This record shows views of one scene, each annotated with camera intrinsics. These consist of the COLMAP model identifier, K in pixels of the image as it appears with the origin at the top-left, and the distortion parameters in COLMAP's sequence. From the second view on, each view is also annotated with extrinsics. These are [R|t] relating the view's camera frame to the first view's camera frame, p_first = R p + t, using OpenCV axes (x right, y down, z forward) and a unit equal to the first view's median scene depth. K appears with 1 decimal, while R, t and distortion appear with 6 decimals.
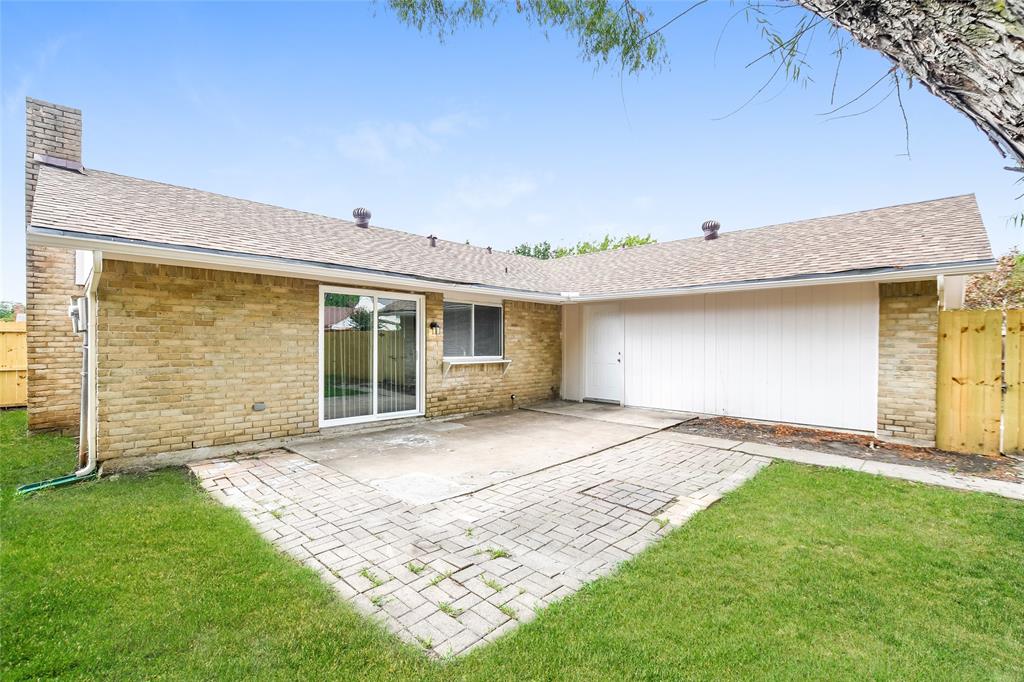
lens RADIAL K [[448.9, 0, 510.6], [0, 448.9, 342.7], [0, 0, 1]] dist [-0.018176, 0.000825]
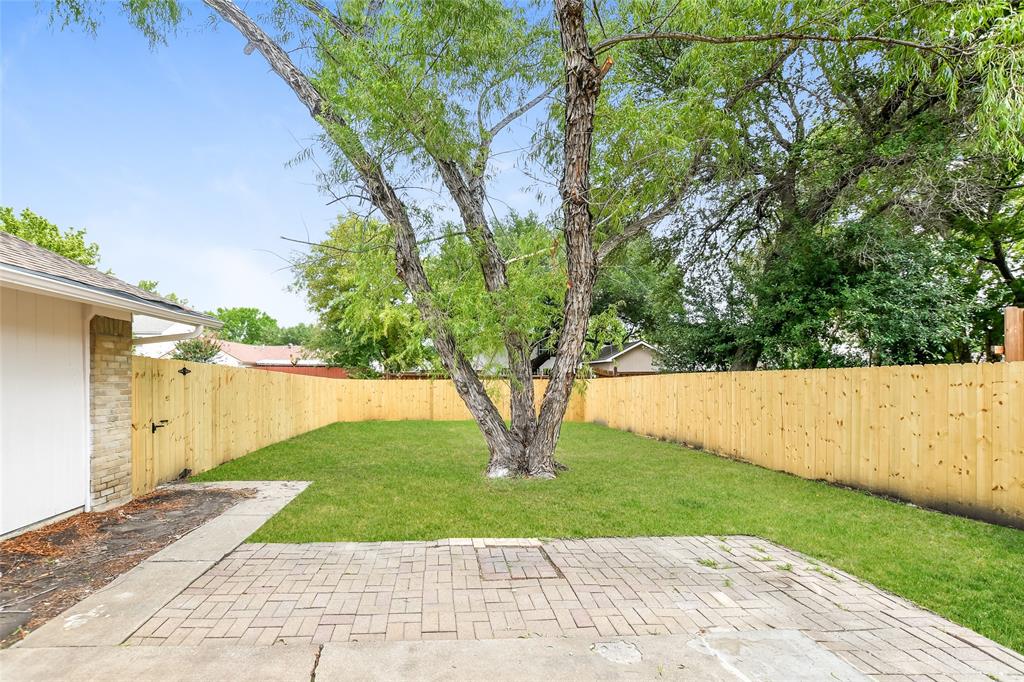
lens RADIAL K [[448.9, 0, 451.8], [0, 448.9, 374.2], [0, 0, 1]] dist [-0.018176, 0.000825]
pose [[-0.718925, -0.002745, 0.695083, -0.180794], [-0.002034, 0.999996, 0.001844, -0.031800], [-0.695085, -0.000088, -0.718928, 1.160221]]
